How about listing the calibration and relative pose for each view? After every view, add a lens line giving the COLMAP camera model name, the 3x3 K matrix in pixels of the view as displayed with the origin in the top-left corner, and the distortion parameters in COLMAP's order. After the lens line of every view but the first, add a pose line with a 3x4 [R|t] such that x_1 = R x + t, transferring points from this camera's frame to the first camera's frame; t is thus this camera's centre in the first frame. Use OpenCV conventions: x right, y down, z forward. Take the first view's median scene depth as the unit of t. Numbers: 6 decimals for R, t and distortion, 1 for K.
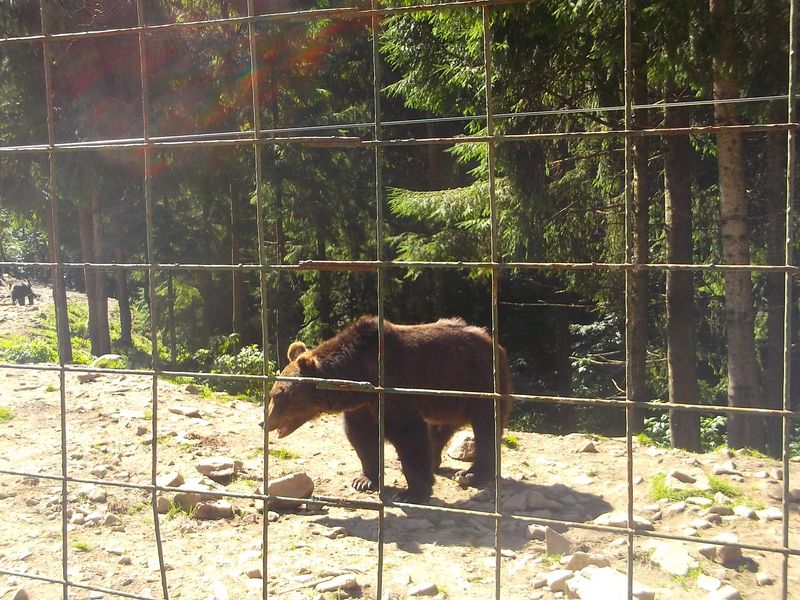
lens RADIAL K [[930.7, 0, 397.7], [0, 930.7, 297.8], [0, 0, 1]] dist [-0.049192, 0.220454]
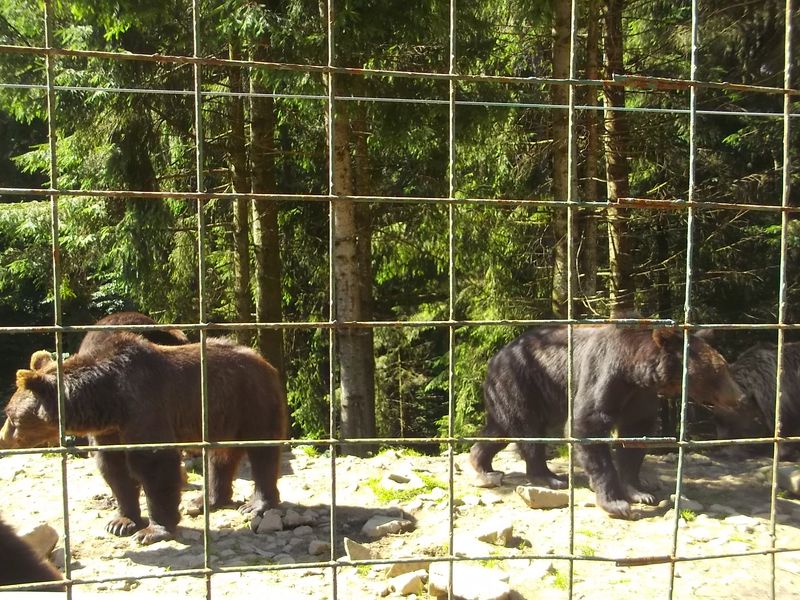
lens RADIAL K [[932.9, 0, 397.5], [0, 932.9, 298.7], [0, 0, 1]] dist [-0.054975, 0.241219]
pose [[0.833823, -0.010743, 0.551928, -0.184528], [0.025582, 0.999488, -0.019193, 0.004640], [-0.551439, 0.030123, 0.833671, 0.066330]]
